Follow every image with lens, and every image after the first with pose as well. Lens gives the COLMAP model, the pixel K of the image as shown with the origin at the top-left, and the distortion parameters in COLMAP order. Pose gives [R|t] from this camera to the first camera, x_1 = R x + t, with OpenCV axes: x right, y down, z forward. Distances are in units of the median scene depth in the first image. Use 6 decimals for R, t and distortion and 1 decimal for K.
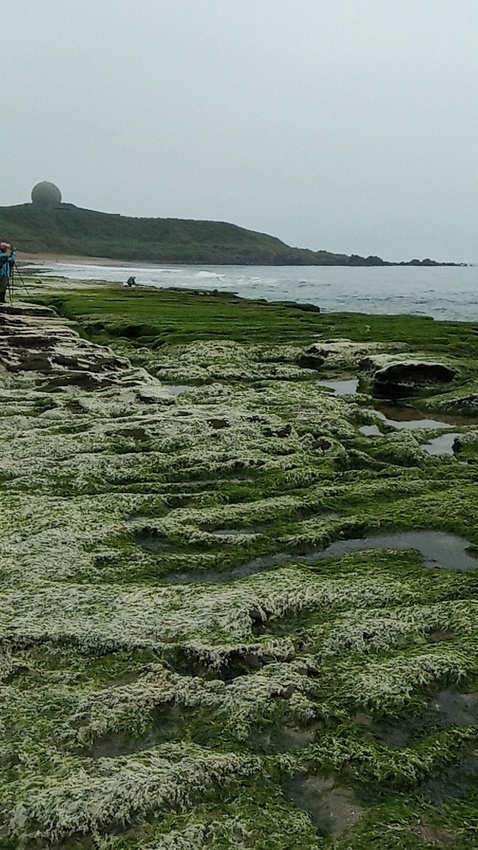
lens RADIAL K [[819.8, 0, 239.0], [0, 819.8, 425.0], [0, 0, 1]] dist [0.114084, -0.256570]
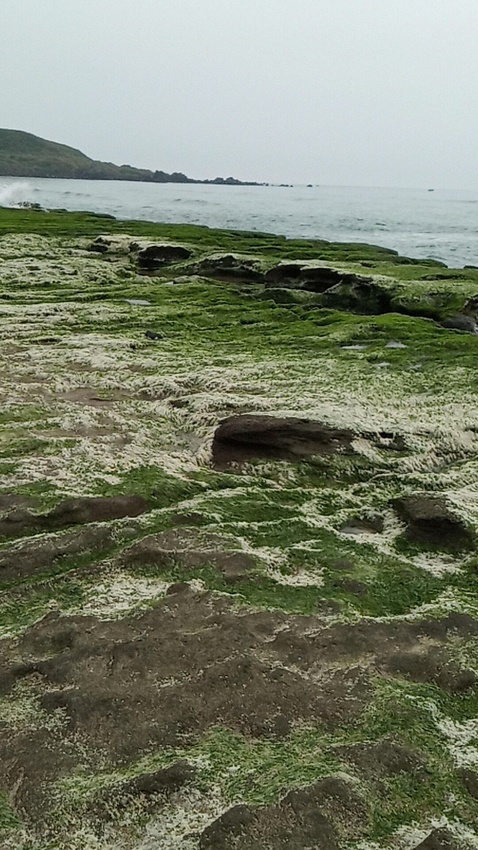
lens RADIAL K [[819.8, 0, 239.0], [0, 819.8, 425.0], [0, 0, 1]] dist [0.114084, -0.256570]
pose [[0.973860, -0.040254, 0.223555, -0.009235], [0.018787, 0.995074, 0.097334, 0.233292], [-0.226372, -0.090589, 0.969819, -1.132899]]
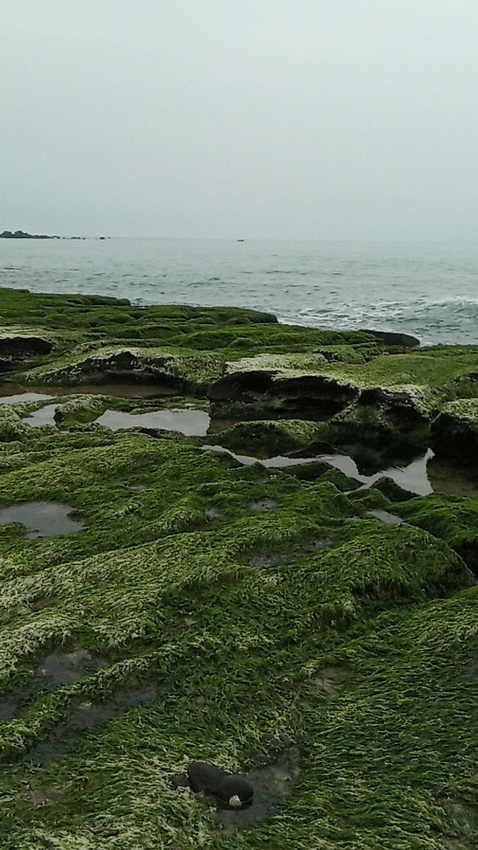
lens RADIAL K [[819.8, 0, 239.0], [0, 819.8, 425.0], [0, 0, 1]] dist [0.114084, -0.256570]
pose [[0.890531, -0.100615, 0.443657, 0.017809], [0.086451, 0.994893, 0.052098, 0.004062], [-0.446633, -0.008040, 0.894681, -0.006020]]
